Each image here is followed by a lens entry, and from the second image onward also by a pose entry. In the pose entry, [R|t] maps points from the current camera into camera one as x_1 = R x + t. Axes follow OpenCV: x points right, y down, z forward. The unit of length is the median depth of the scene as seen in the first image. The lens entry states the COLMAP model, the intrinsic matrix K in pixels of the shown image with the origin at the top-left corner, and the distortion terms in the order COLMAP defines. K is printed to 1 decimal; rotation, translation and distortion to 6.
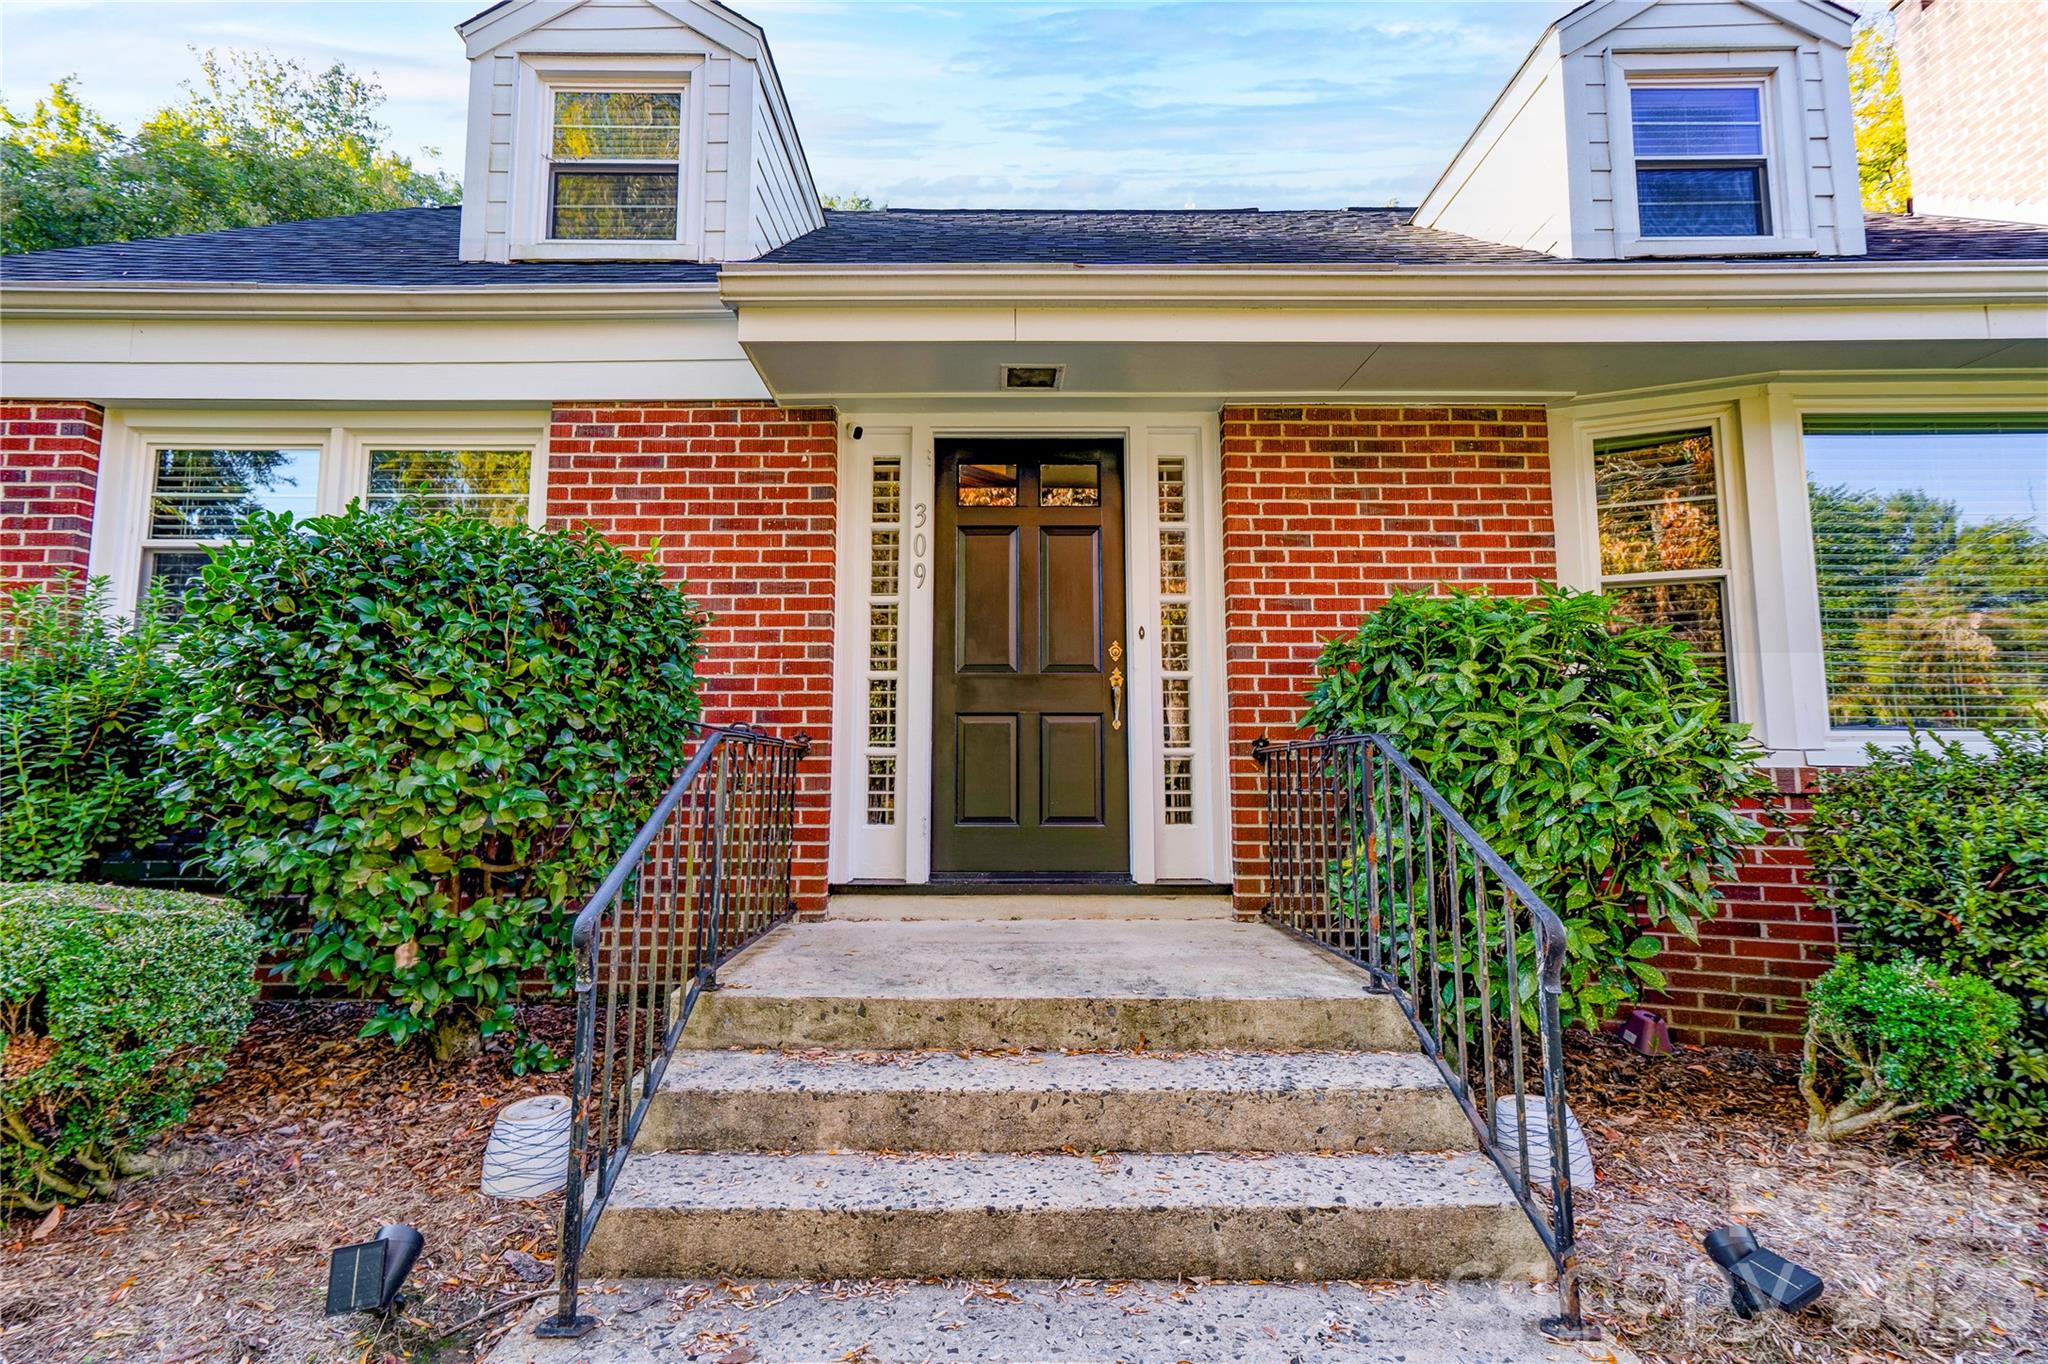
lens RADIAL K [[935.7, 0, 1009.9], [0, 935.7, 674.8], [0, 0, 1]] dist [0.011347, 0.000855]
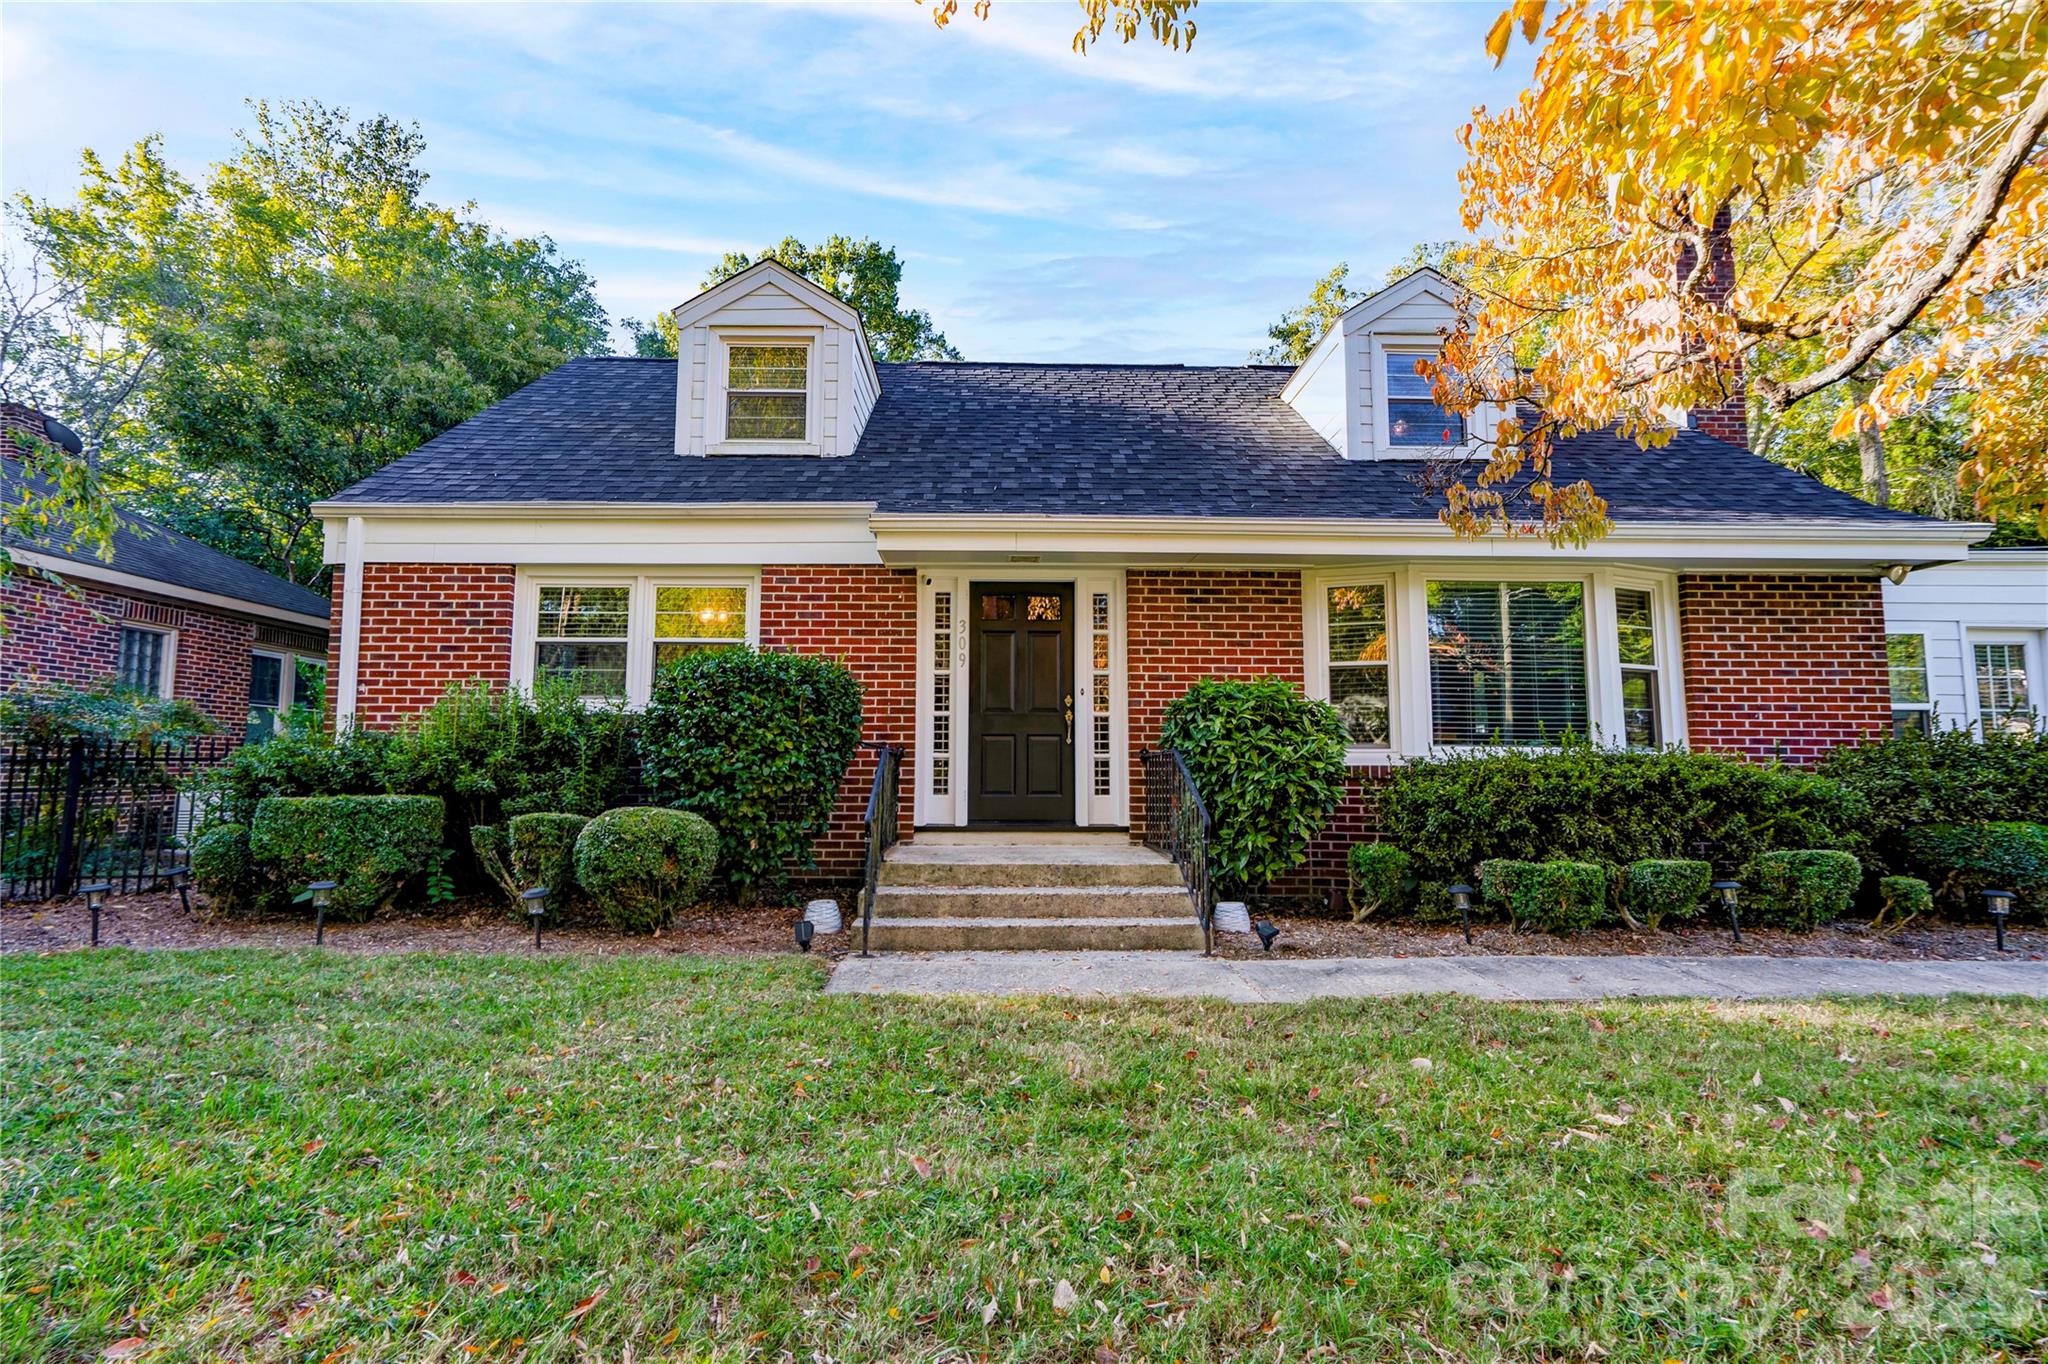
lens RADIAL K [[935.7, 0, 1009.9], [0, 935.7, 674.8], [0, 0, 1]] dist [0.011347, 0.000855]
pose [[0.999848, 0.004658, 0.016825, -0.034191], [-0.004721, 0.999982, 0.003659, -0.085268], [-0.016808, -0.003738, 0.999852, -0.853966]]
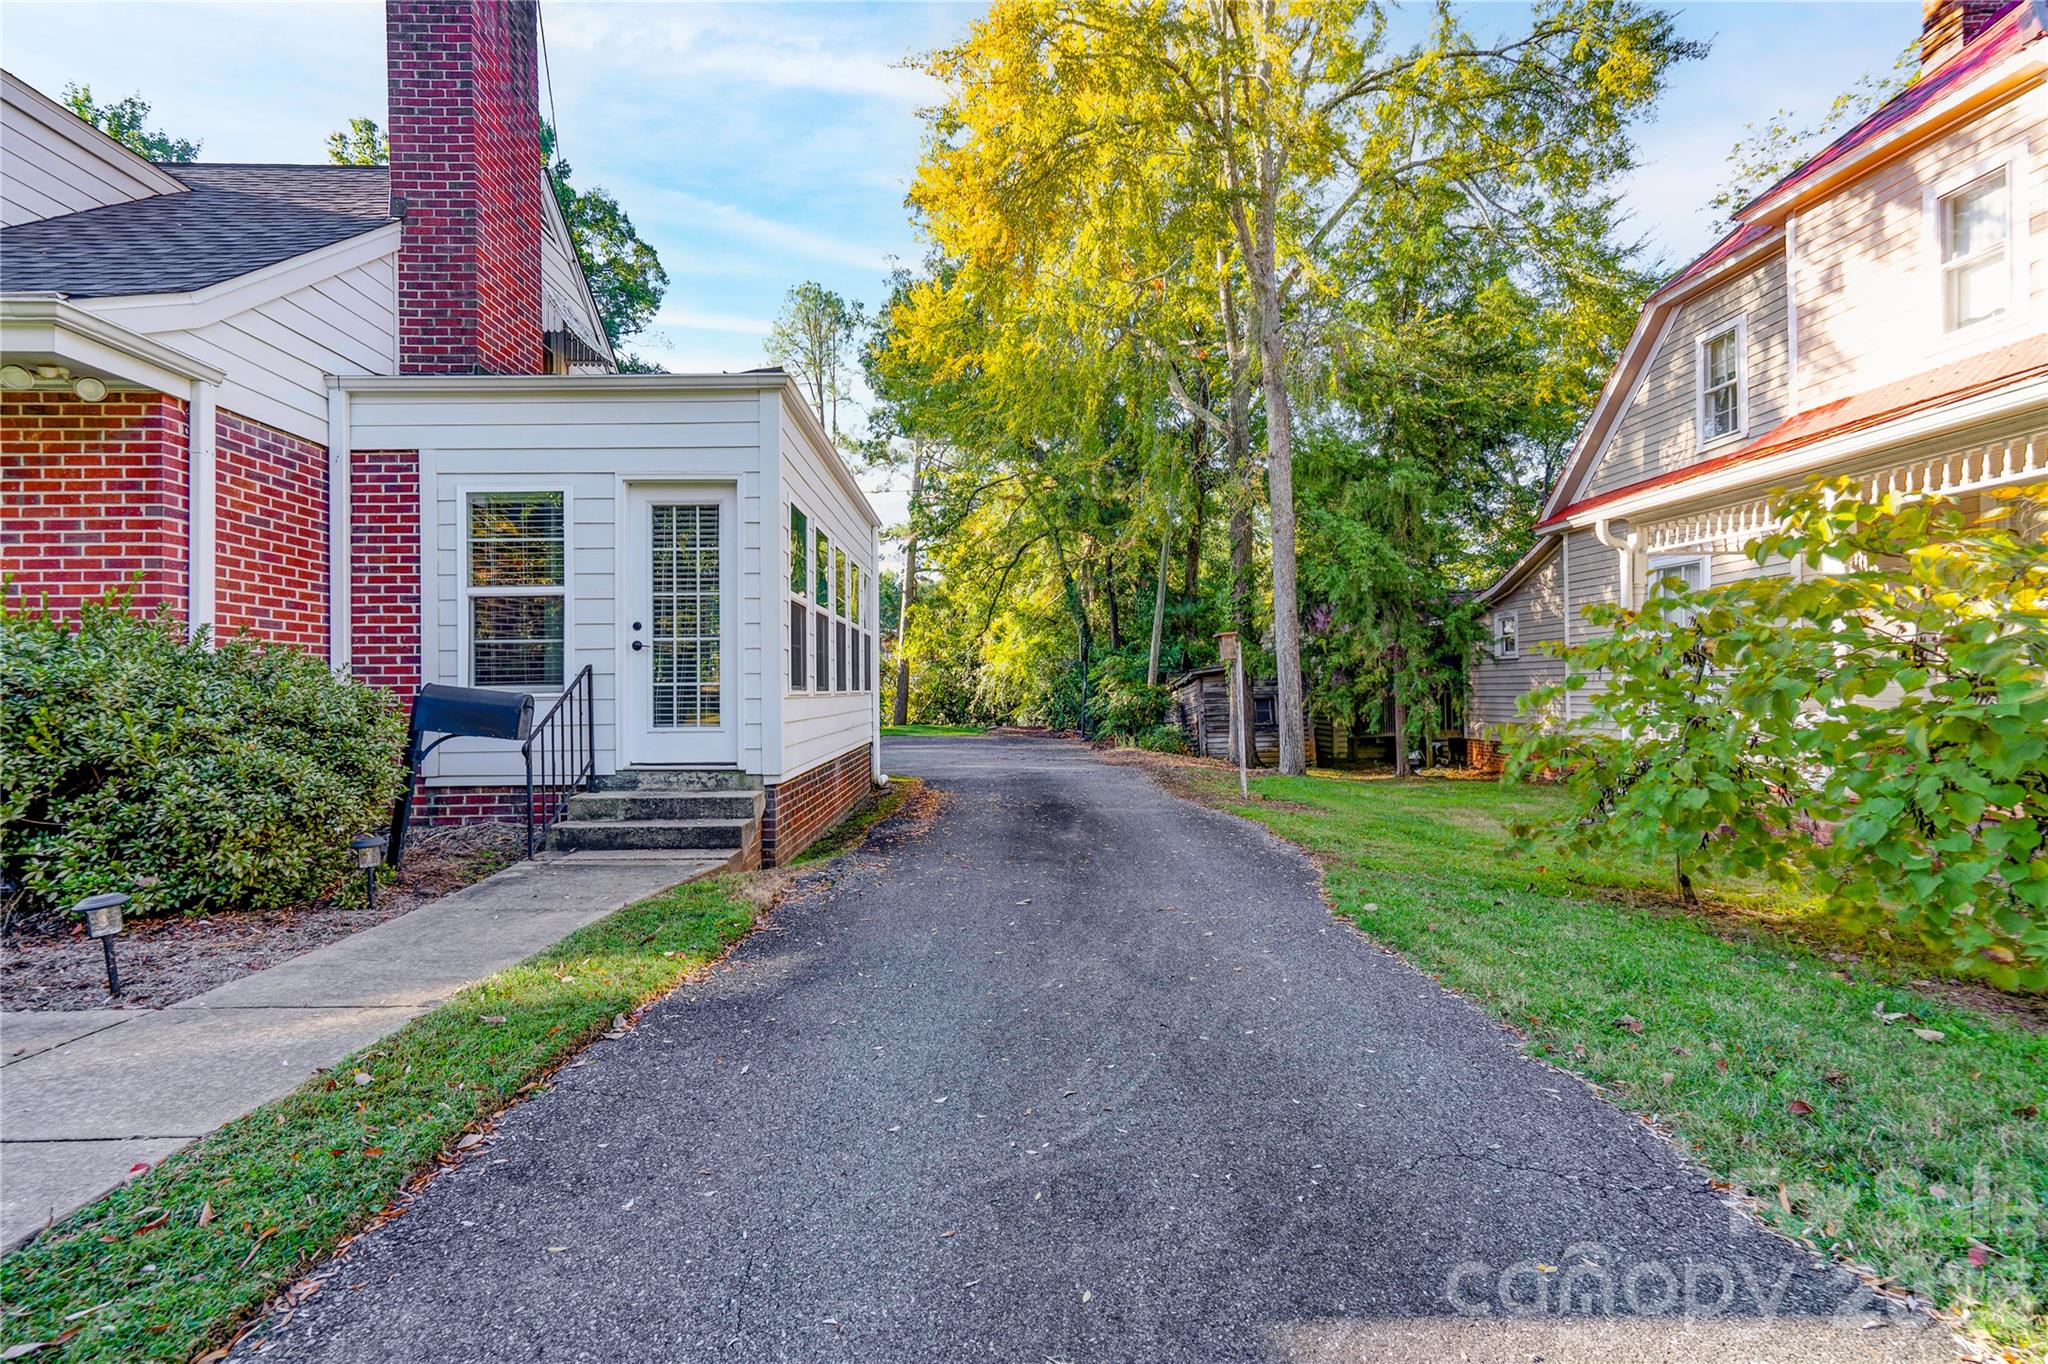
lens RADIAL K [[936.7, 0, 997.4], [0, 936.7, 677.4], [0, 0, 1]] dist [-0.005843, 0.013103]
pose [[0.999704, -0.014169, 0.019800, 2.864539], [0.012274, 0.995614, 0.092748, -0.004580], [-0.021027, -0.092478, 0.995493, -0.309337]]
